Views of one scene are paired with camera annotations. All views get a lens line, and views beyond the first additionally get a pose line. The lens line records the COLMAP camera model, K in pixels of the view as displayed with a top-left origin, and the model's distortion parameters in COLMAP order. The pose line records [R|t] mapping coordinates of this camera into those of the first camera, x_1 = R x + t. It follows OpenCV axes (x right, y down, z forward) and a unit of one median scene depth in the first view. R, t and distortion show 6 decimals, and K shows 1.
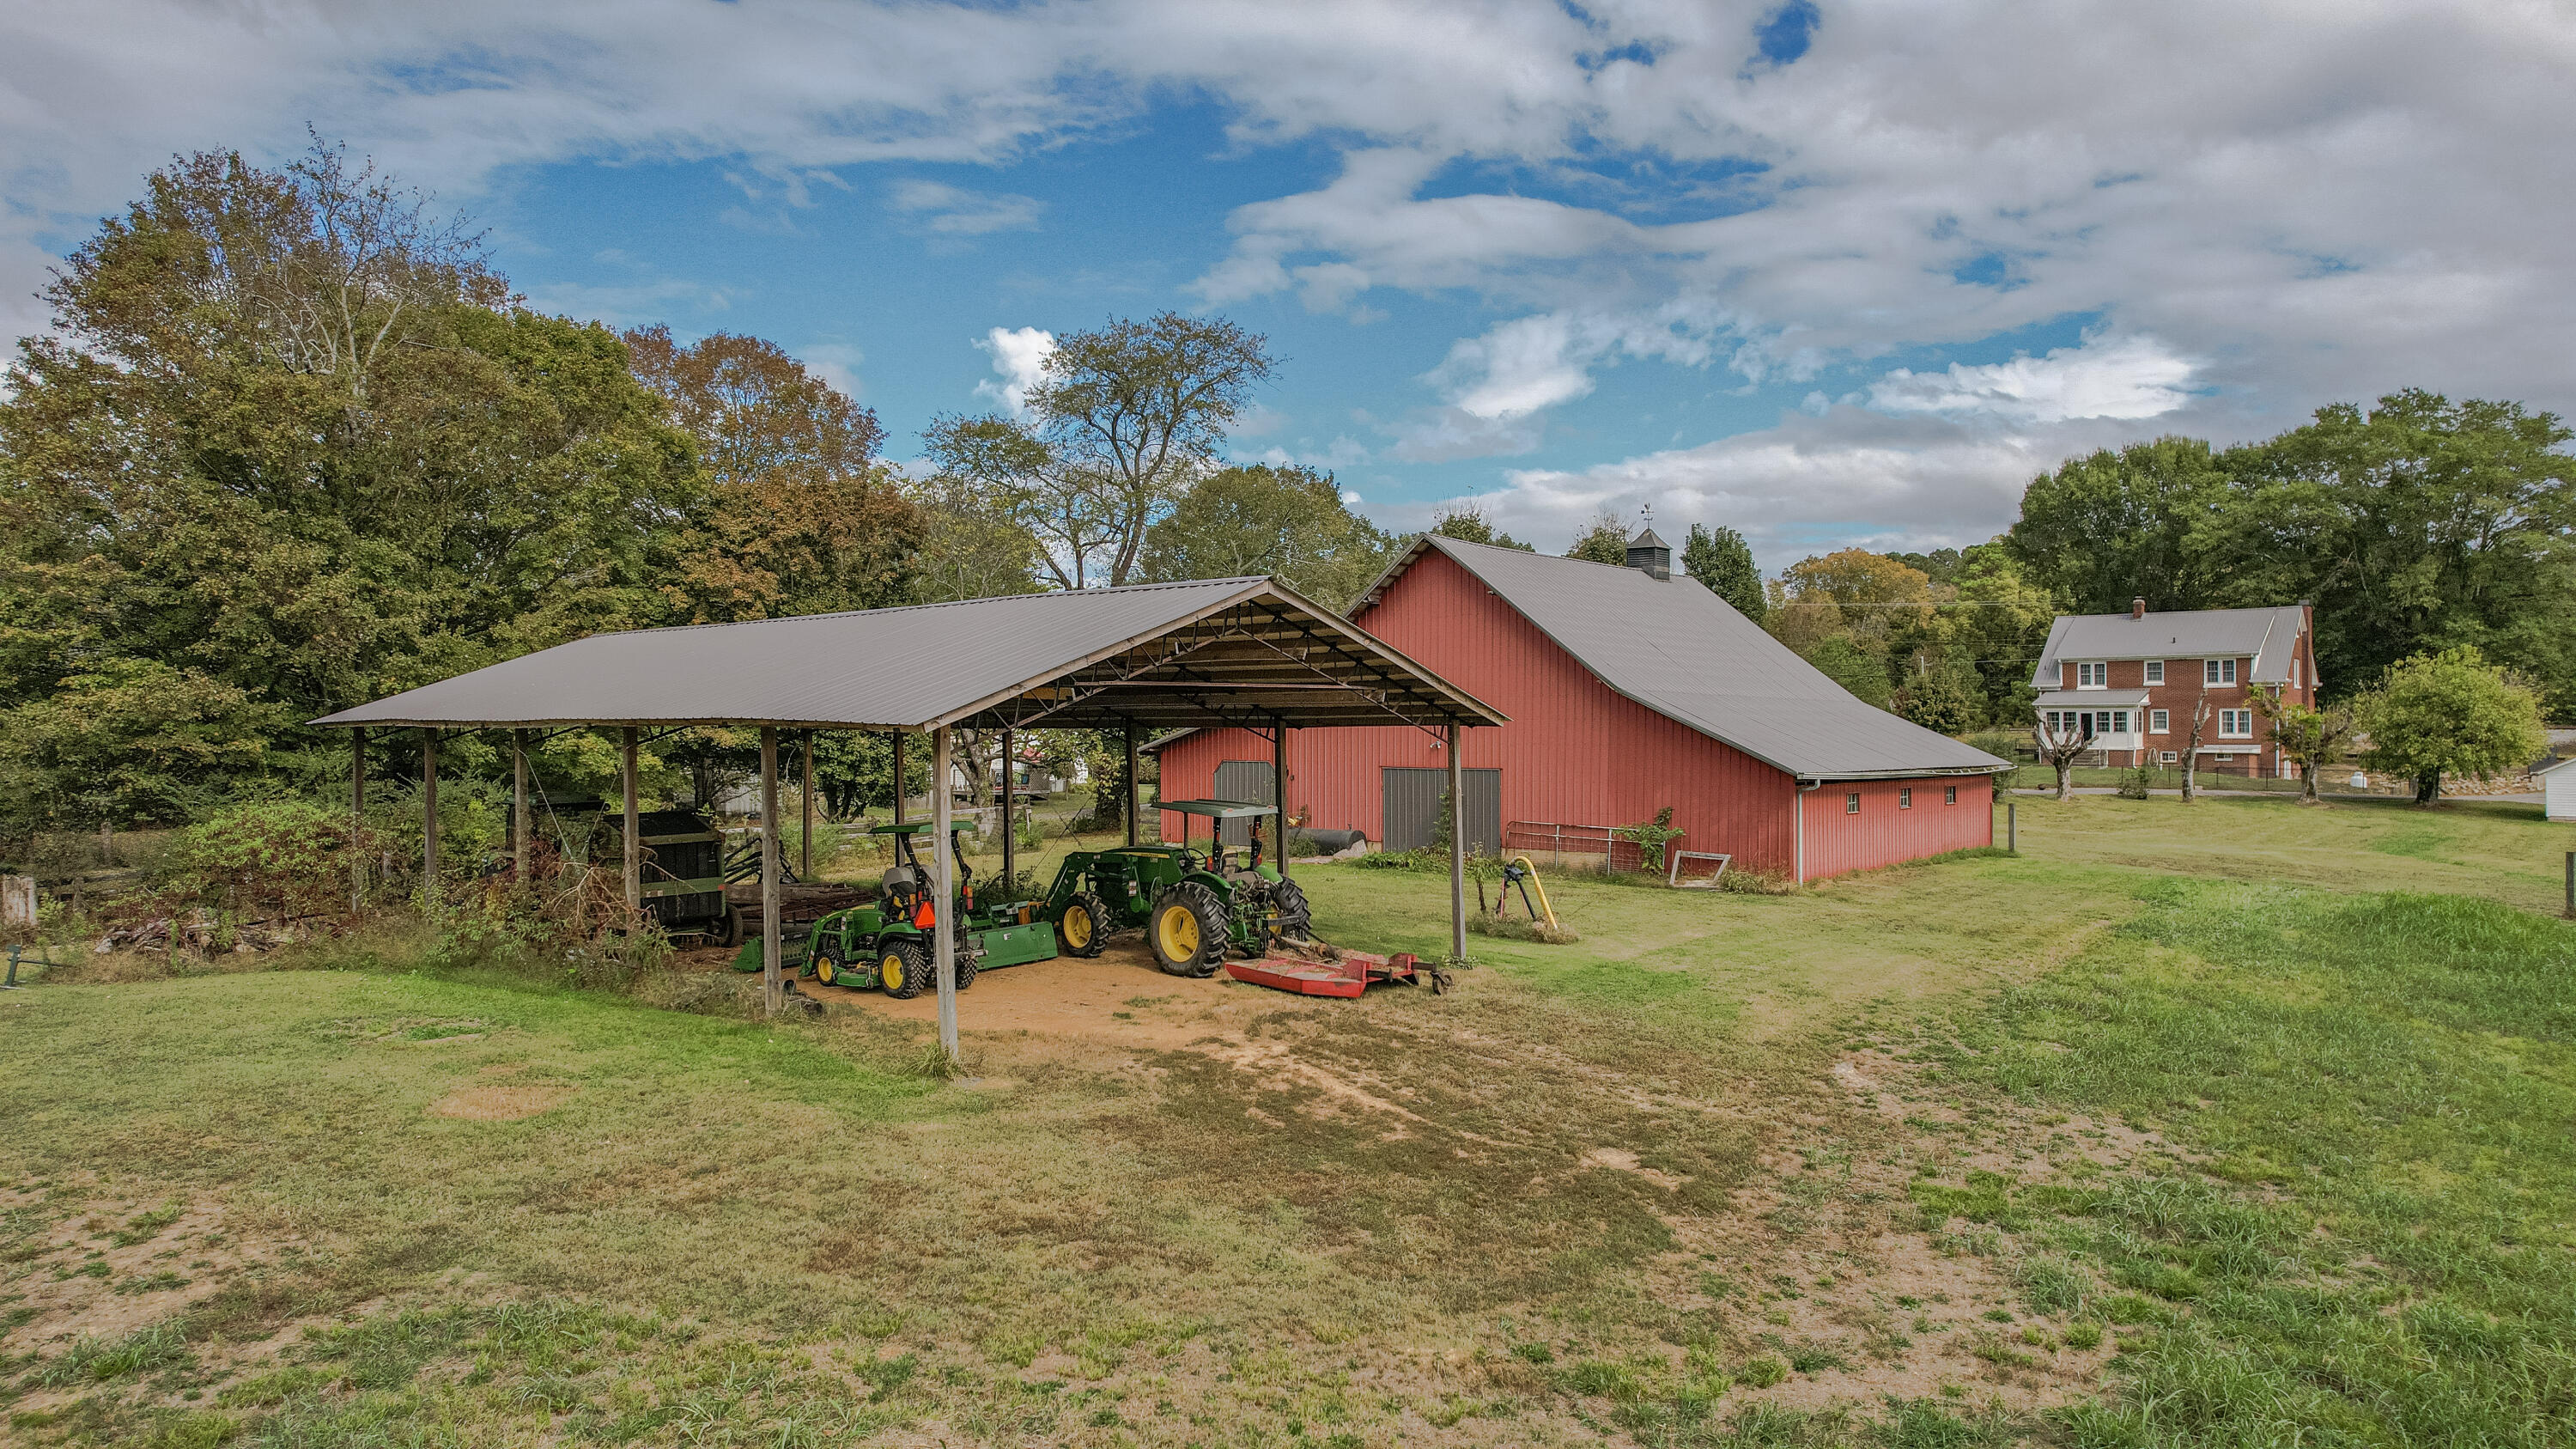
lens RADIAL K [[1648.1, 0, 1288.0], [0, 1648.1, 724.5], [0, 0, 1]] dist [-0.072114, 0.066352]
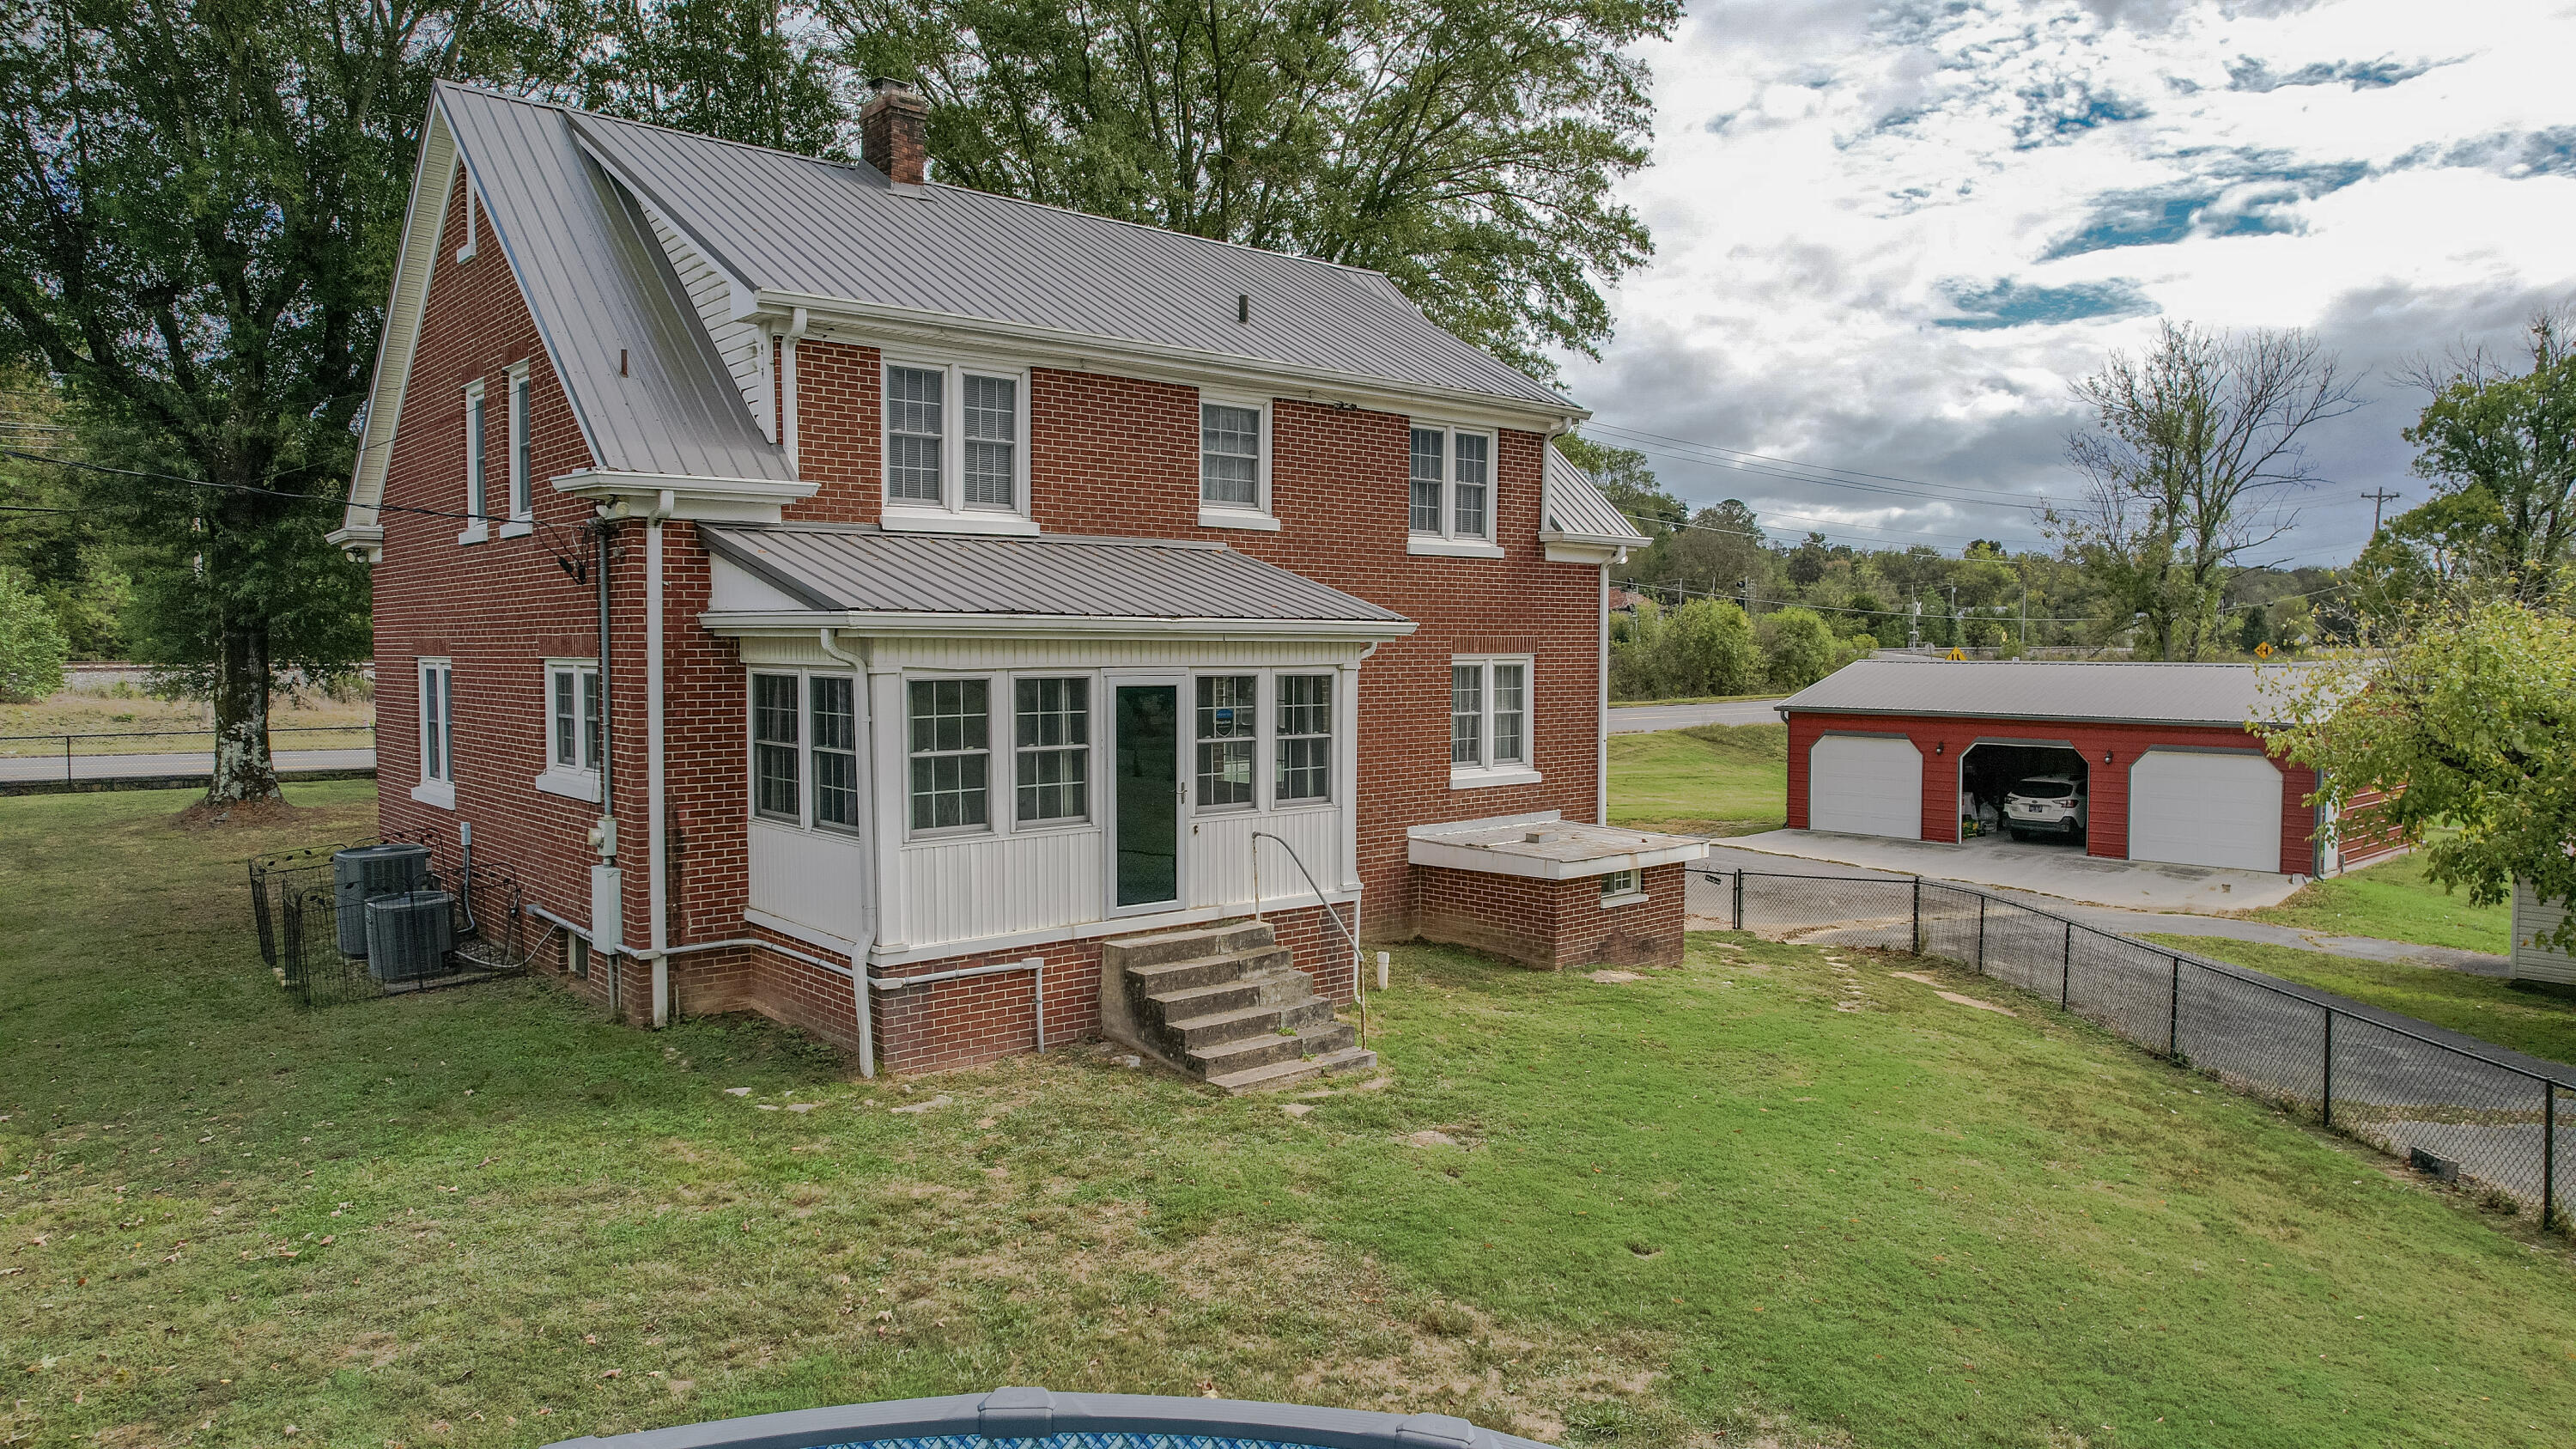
lens RADIAL K [[1648.1, 0, 1288.0], [0, 1648.1, 724.5], [0, 0, 1]] dist [-0.072114, 0.066352]
pose [[0.107181, -0.048025, 0.993079, 0.346489], [-0.000864, 0.998828, 0.048396, -0.010802], [-0.994239, -0.006045, 0.107014, 0.976868]]
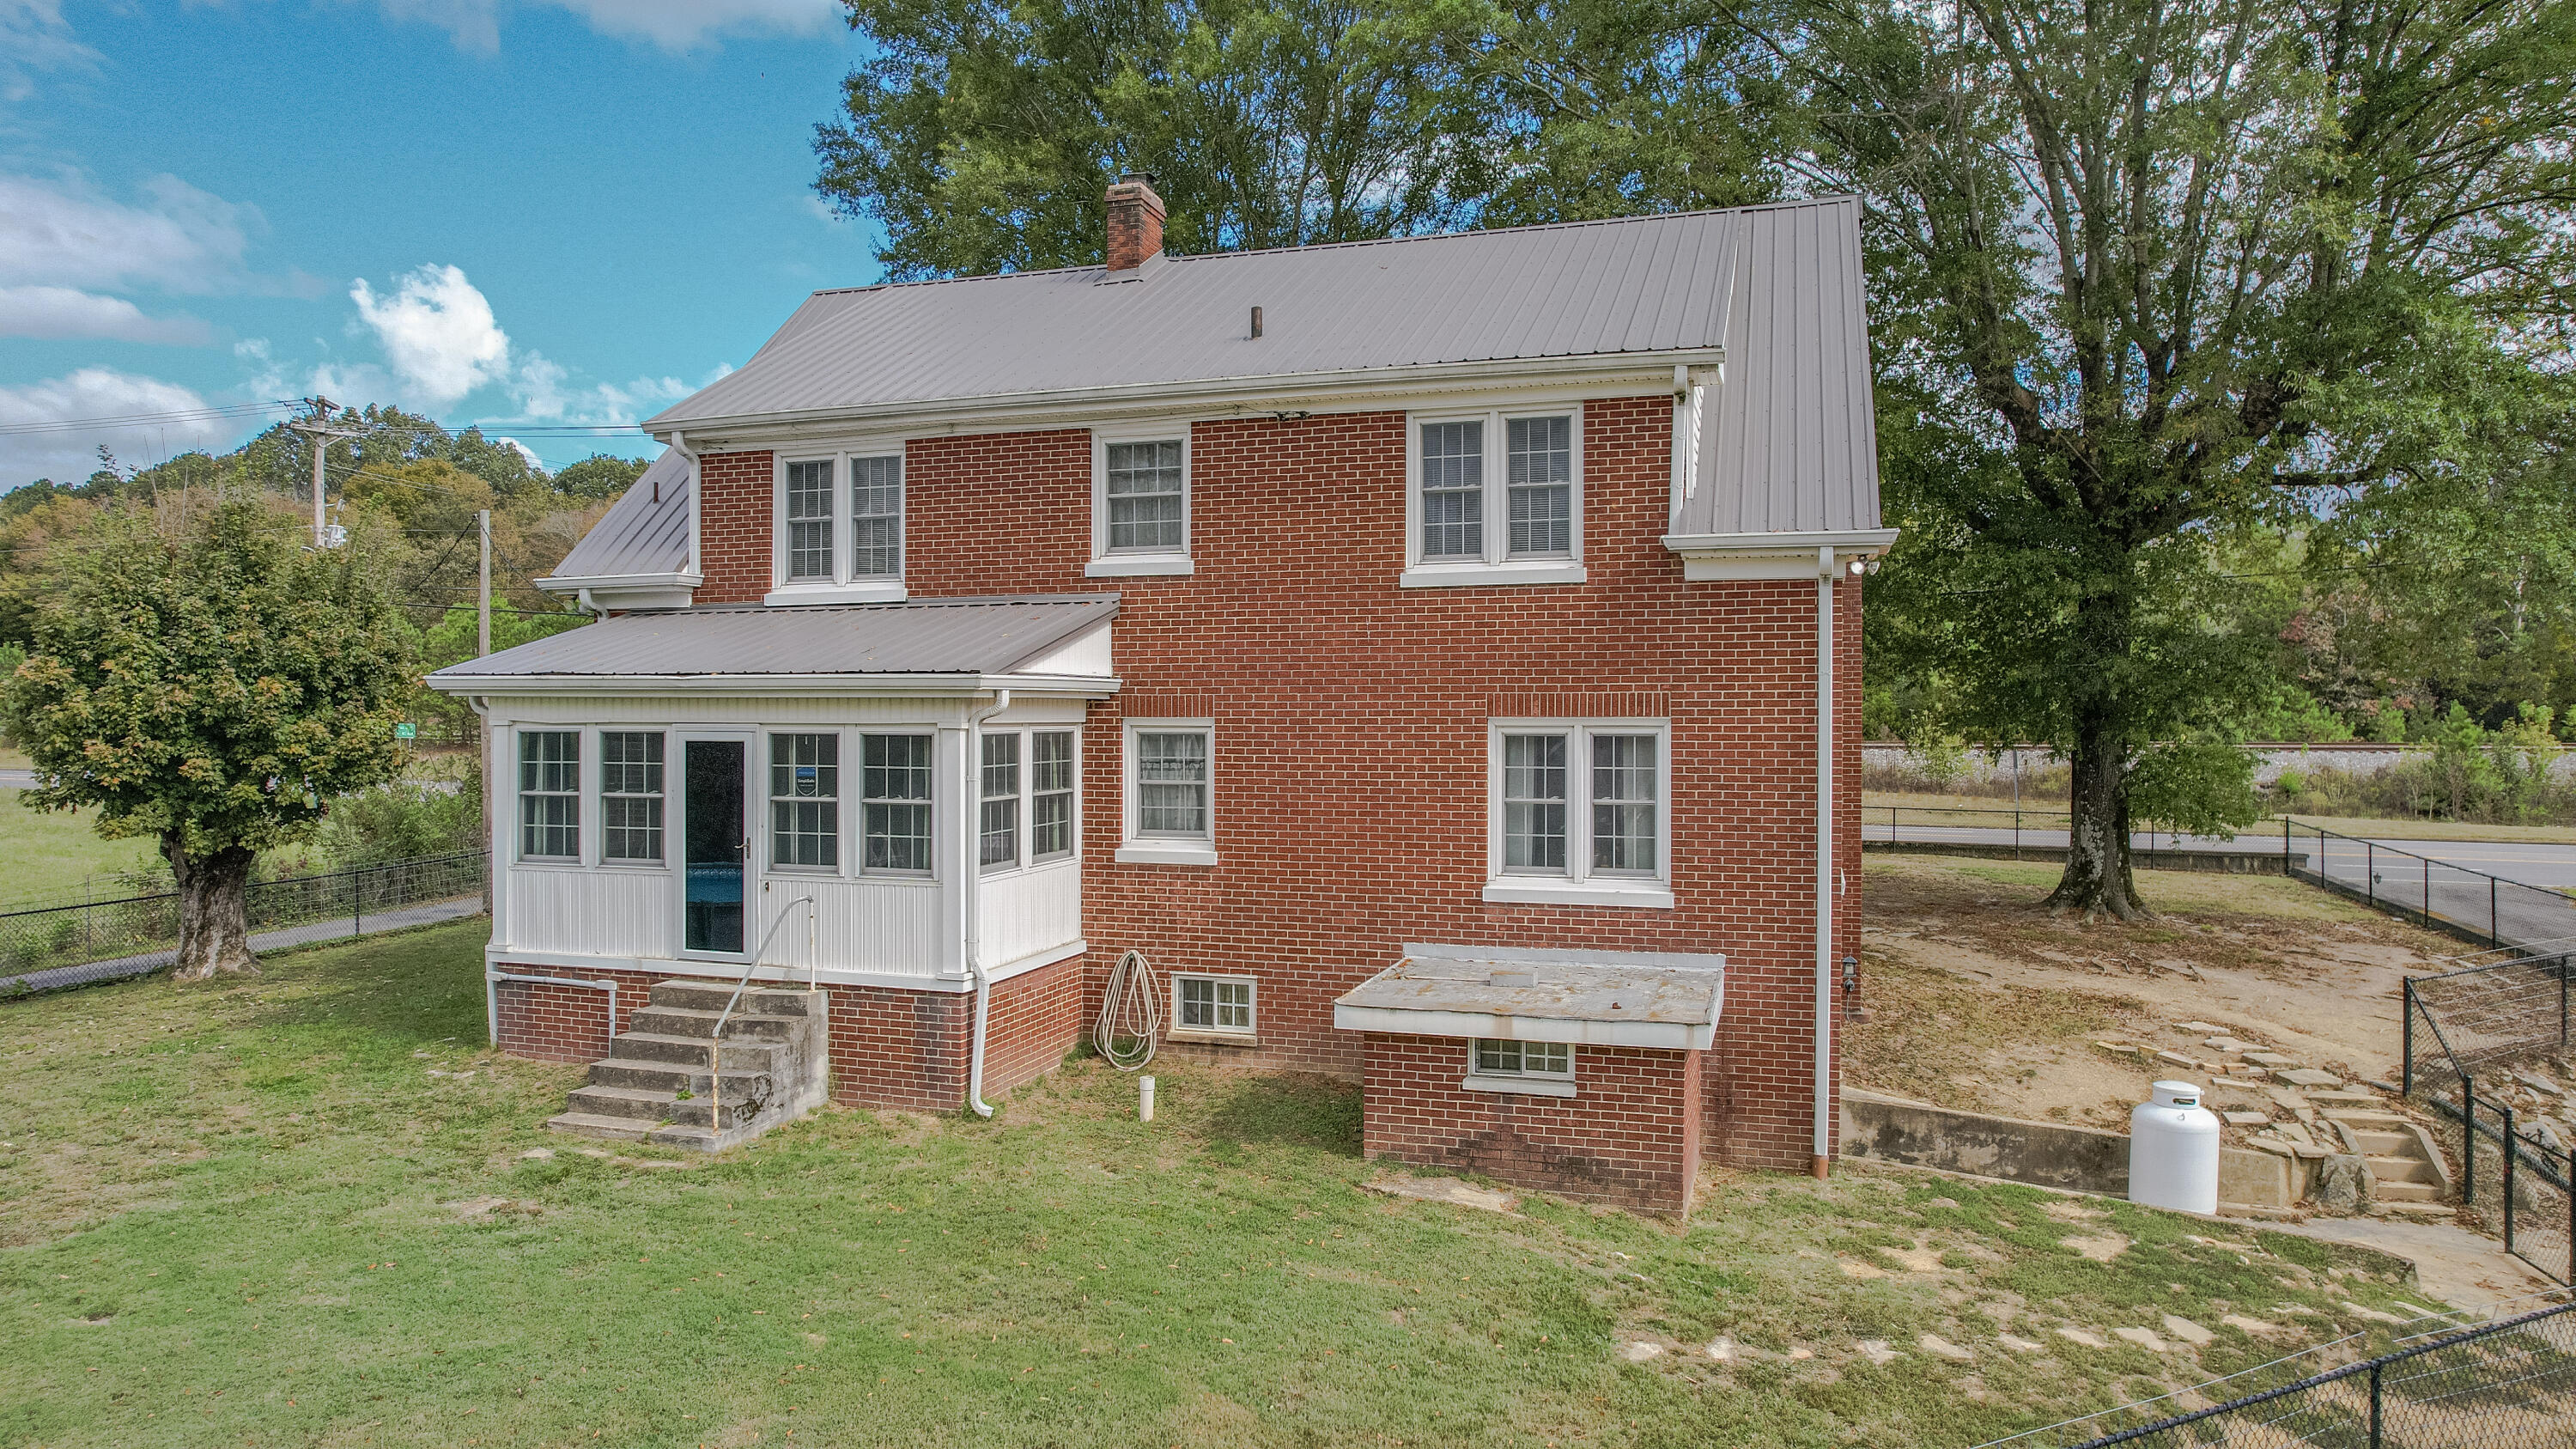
lens RADIAL K [[1648.1, 0, 1288.0], [0, 1648.1, 724.5], [0, 0, 1]] dist [-0.072114, 0.066352]
pose [[0.911613, 0.004747, 0.411022, 0.479632], [-0.004048, 0.999989, -0.002571, -0.008467], [-0.411029, 0.000680, 0.911622, 0.842020]]
